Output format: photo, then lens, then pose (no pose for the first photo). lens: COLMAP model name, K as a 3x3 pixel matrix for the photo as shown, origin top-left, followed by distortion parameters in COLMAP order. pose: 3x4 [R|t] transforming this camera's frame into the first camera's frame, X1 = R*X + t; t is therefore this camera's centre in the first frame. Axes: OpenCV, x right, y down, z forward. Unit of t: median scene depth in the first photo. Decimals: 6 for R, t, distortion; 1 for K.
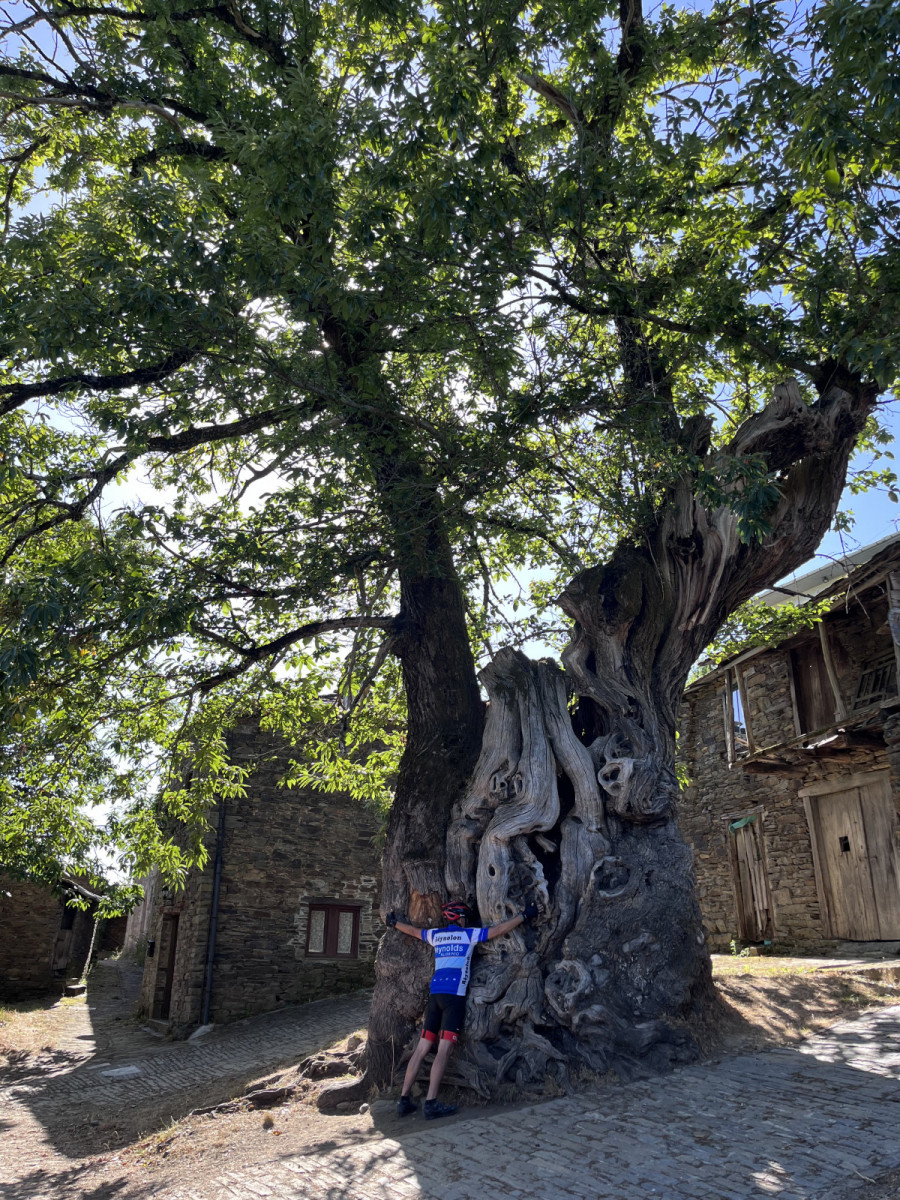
lens RADIAL K [[906.4, 0, 441.6], [0, 906.4, 606.6], [0, 0, 1]] dist [0.052570, -0.056230]
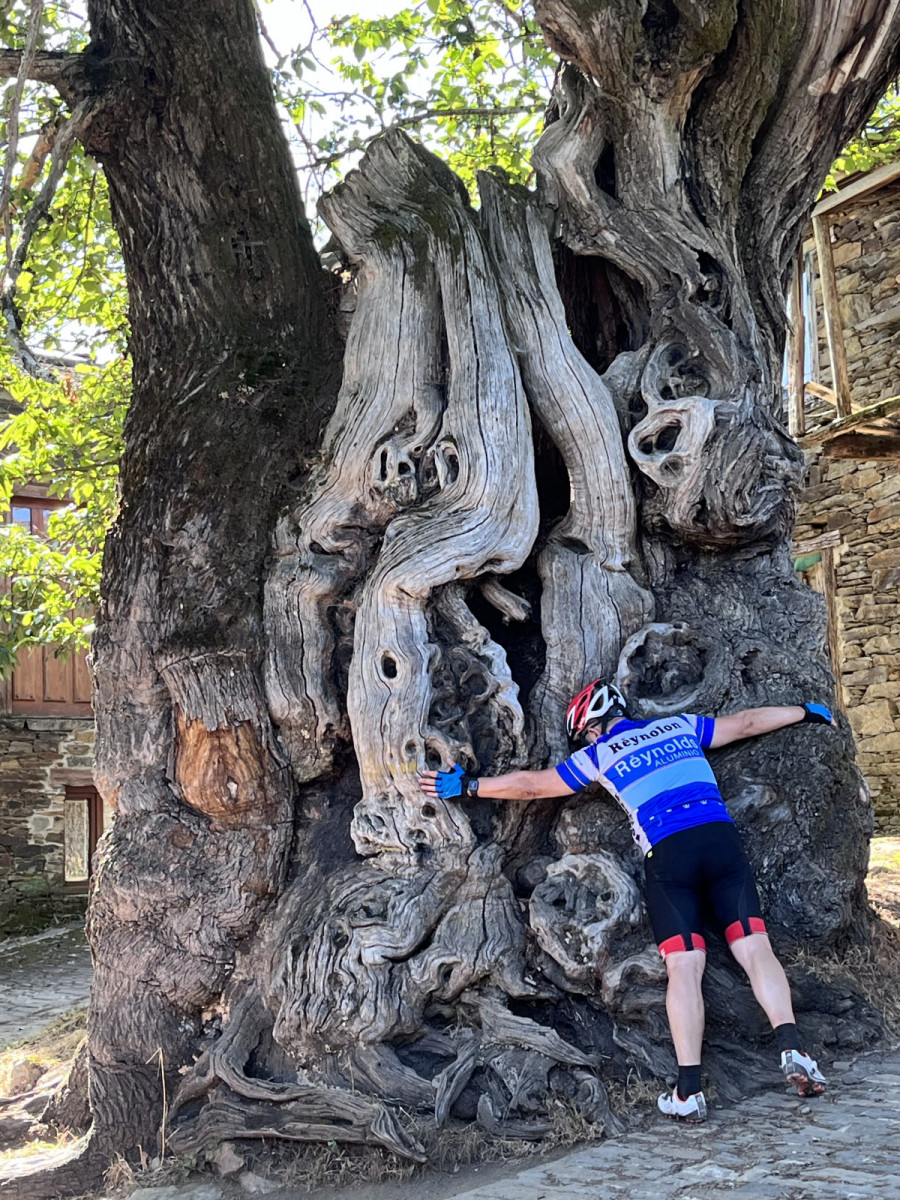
lens RADIAL K [[1996.4, 0, 426.5], [0, 1996.4, 614.0], [0, 0, 1]] dist [0.073050, 0.000000]
pose [[0.973868, -0.030415, 0.225067, -0.121037], [-0.021417, 0.974278, 0.224330, 0.054833], [-0.226101, -0.223288, 0.948167, 0.120183]]
